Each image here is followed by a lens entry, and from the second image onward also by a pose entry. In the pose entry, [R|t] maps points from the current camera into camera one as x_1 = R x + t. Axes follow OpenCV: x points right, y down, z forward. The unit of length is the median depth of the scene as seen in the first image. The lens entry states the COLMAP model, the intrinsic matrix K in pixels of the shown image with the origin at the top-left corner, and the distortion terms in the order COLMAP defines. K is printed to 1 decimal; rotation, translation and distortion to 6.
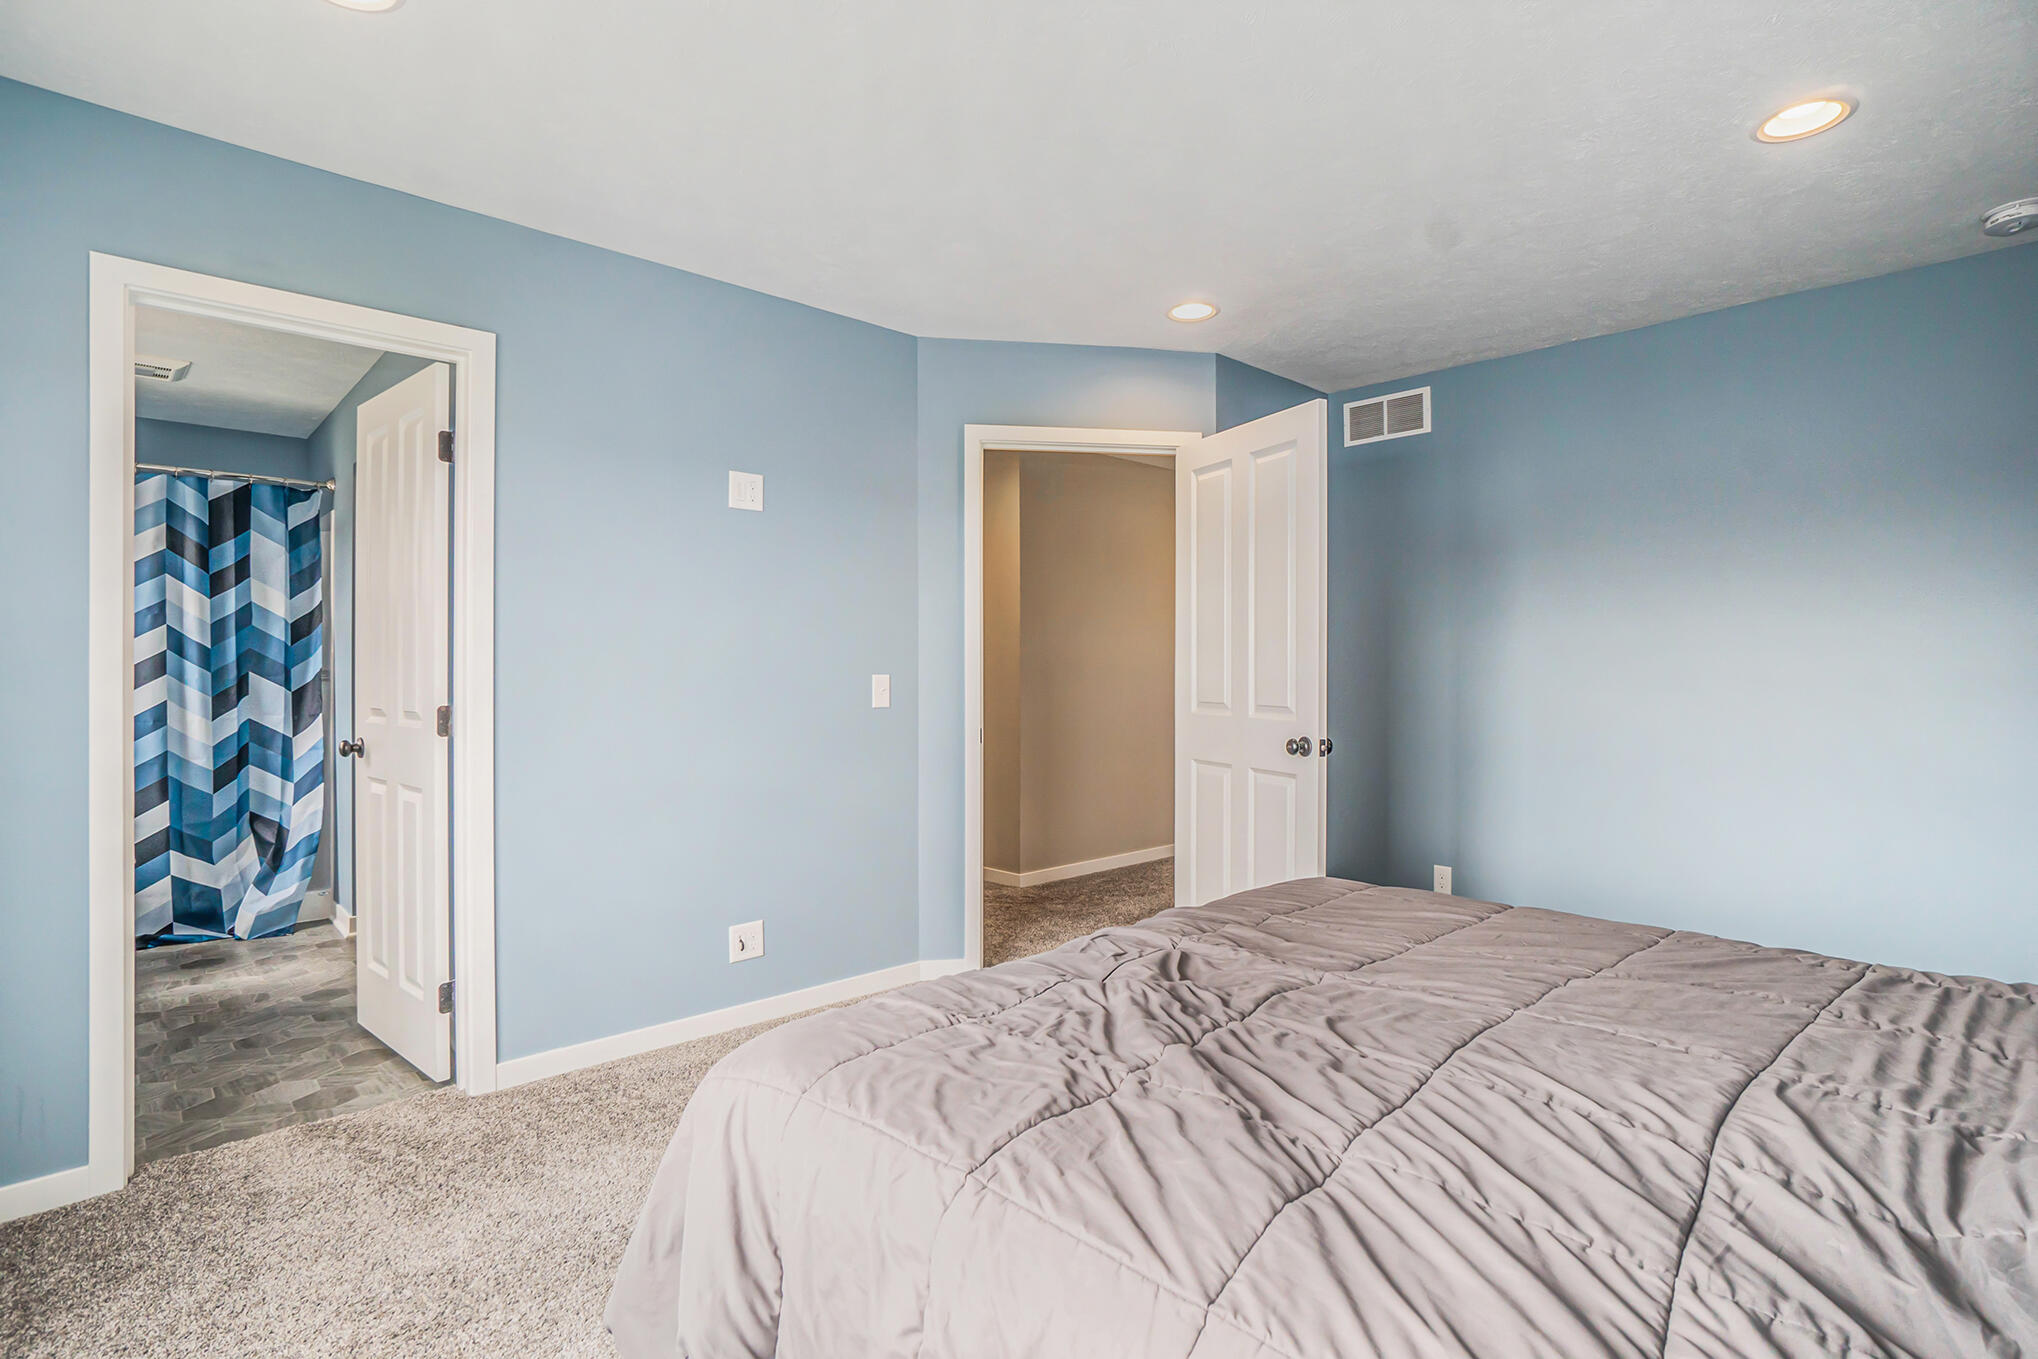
lens RADIAL K [[968.9, 0, 1027.0], [0, 968.9, 676.6], [0, 0, 1]] dist [-0.019039, 0.005562]
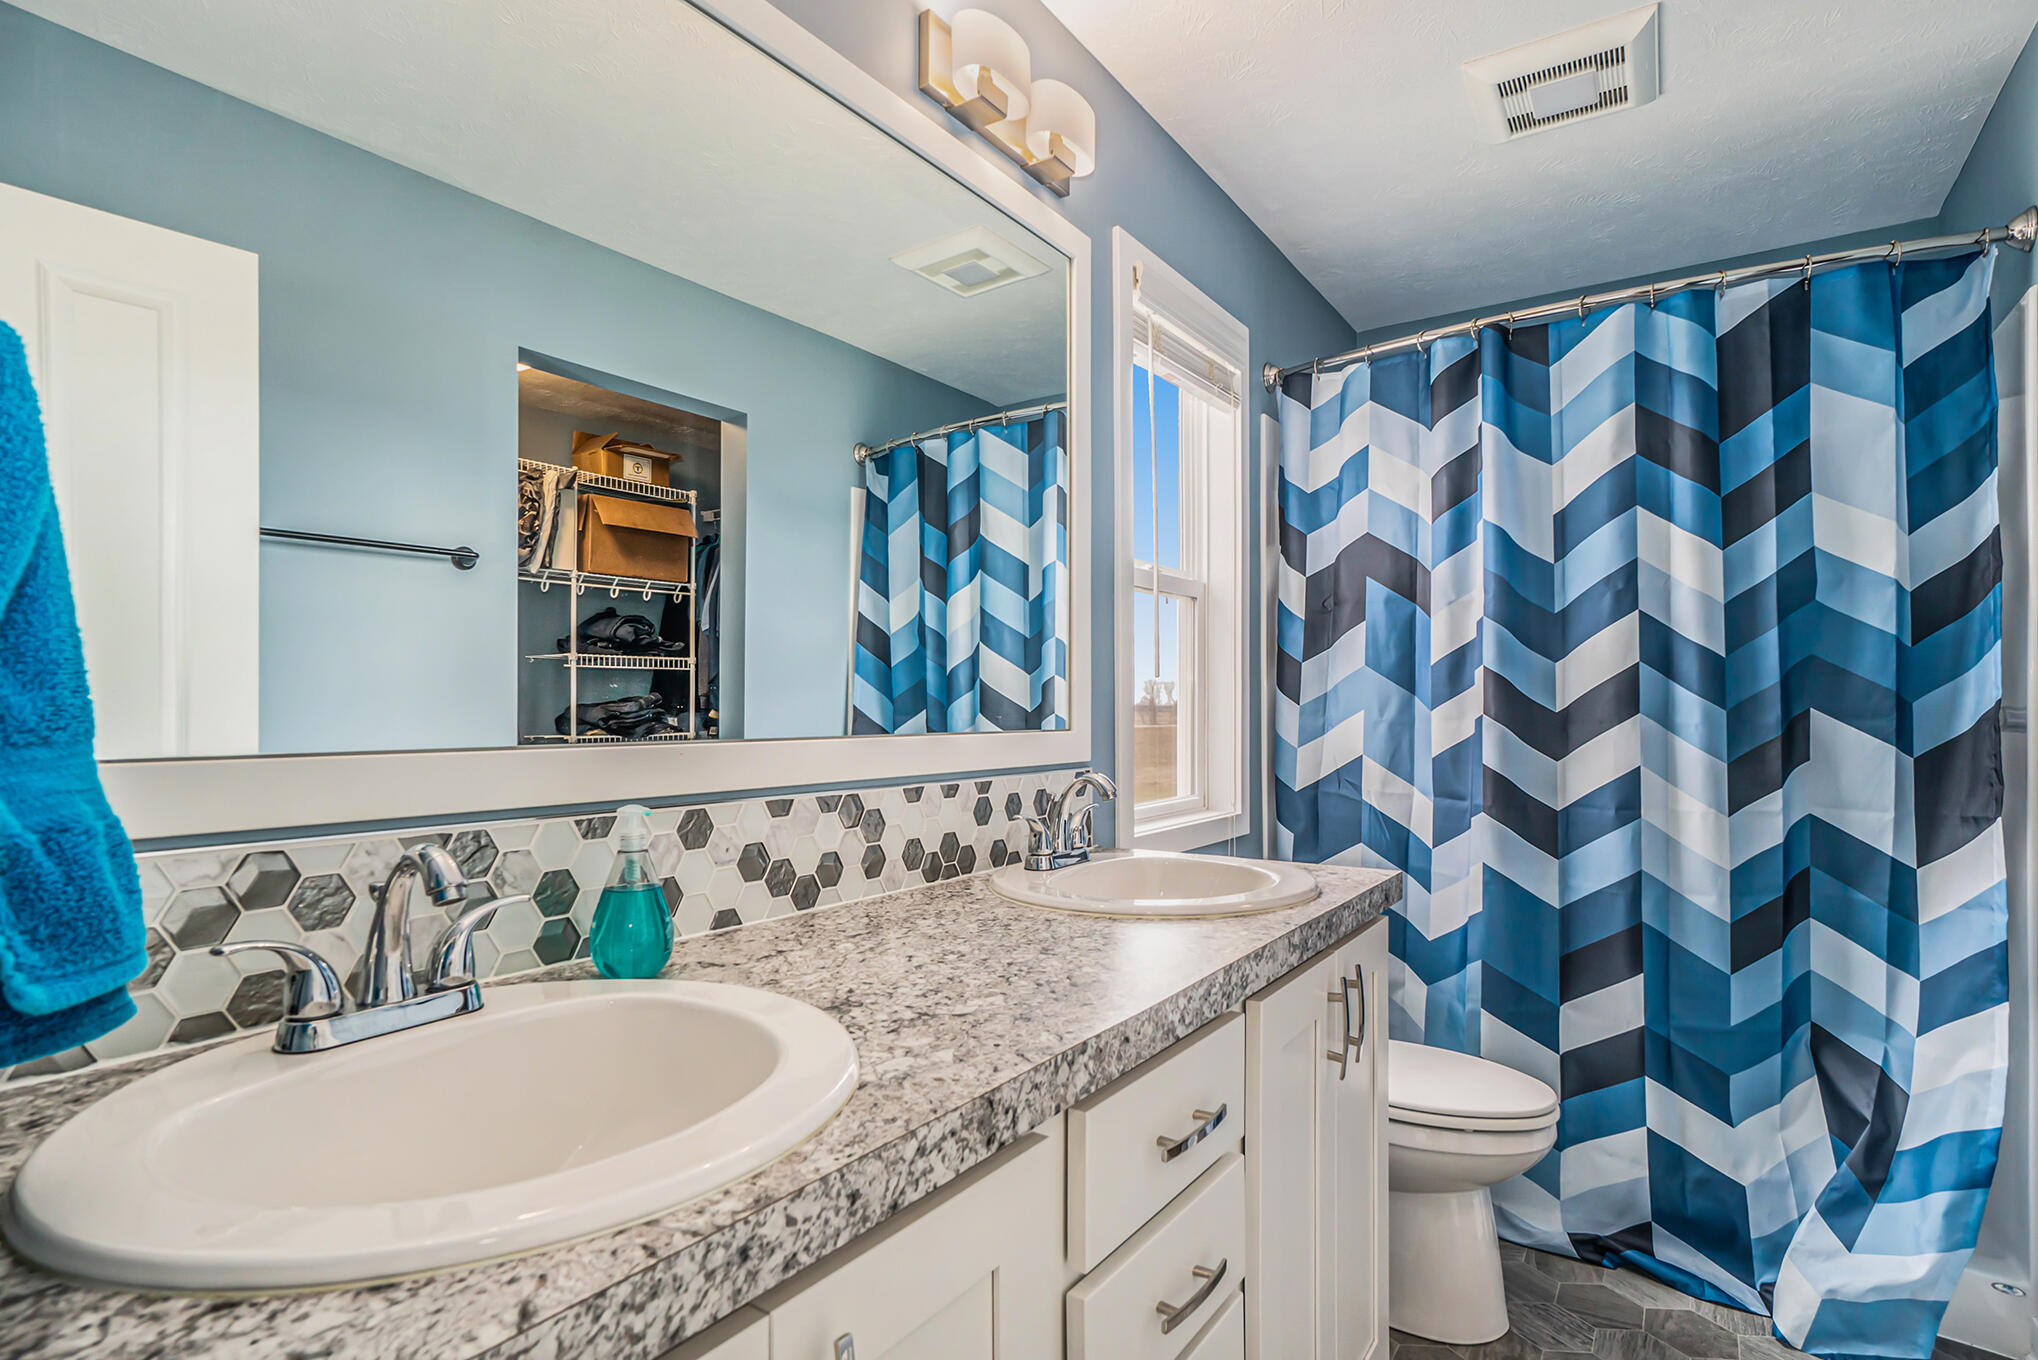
lens RADIAL K [[968.9, 0, 1022.2], [0, 968.9, 682.7], [0, 0, 1]] dist [-0.019039, 0.005562]
pose [[0.194580, -0.007226, -0.980860, -0.458063], [-0.001168, 0.999970, -0.007599, -0.013073], [0.980886, 0.002624, 0.194566, 0.569951]]
